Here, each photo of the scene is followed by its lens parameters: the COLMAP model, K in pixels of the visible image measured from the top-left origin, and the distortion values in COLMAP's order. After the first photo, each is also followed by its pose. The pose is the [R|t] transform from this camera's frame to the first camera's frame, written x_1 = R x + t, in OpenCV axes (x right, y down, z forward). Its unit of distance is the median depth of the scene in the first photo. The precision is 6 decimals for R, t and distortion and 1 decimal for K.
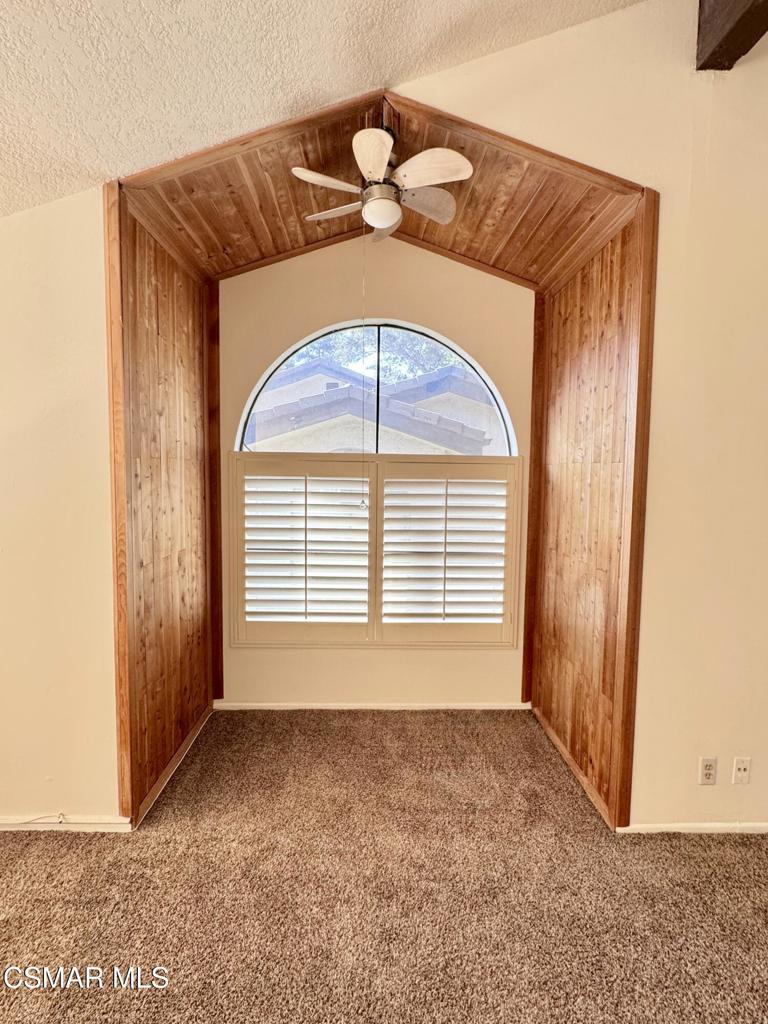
lens RADIAL K [[425.9, 0, 385.2], [0, 425.9, 500.2], [0, 0, 1]] dist [0.000613, 0.000024]
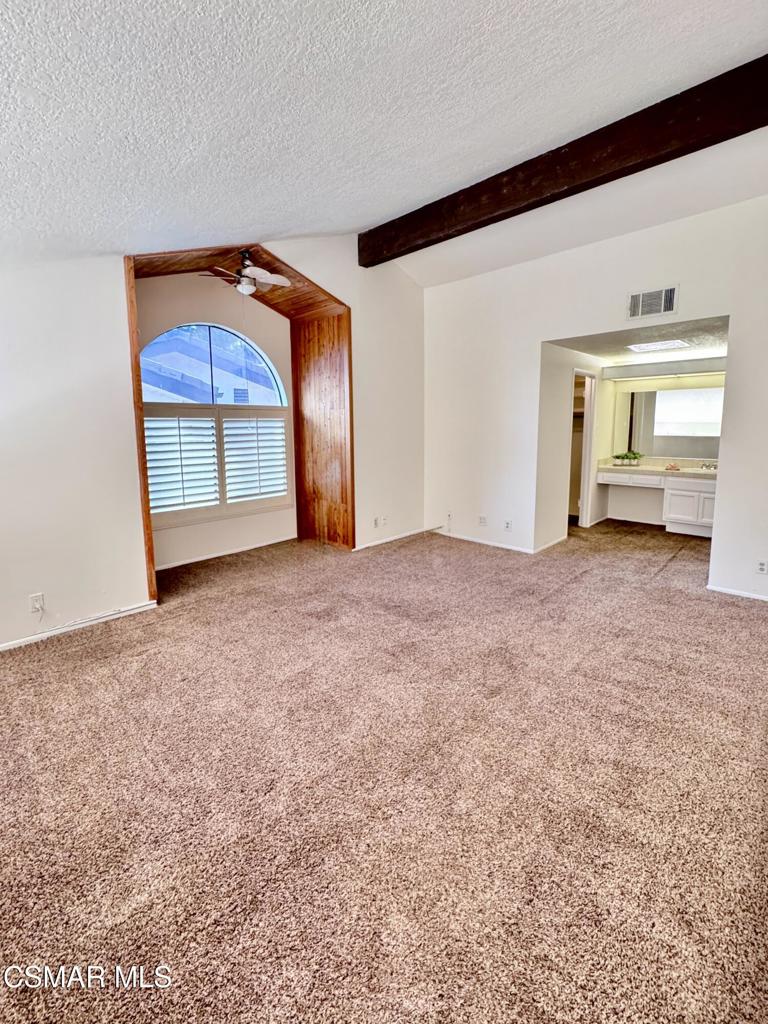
lens RADIAL K [[425.9, 0, 385.2], [0, 425.9, 500.2], [0, 0, 1]] dist [0.000613, 0.000024]
pose [[0.713003, -0.144671, 0.686074, -0.825531], [0.063443, 0.987780, 0.142358, 0.077966], [-0.698285, -0.057975, 0.713468, -0.773610]]
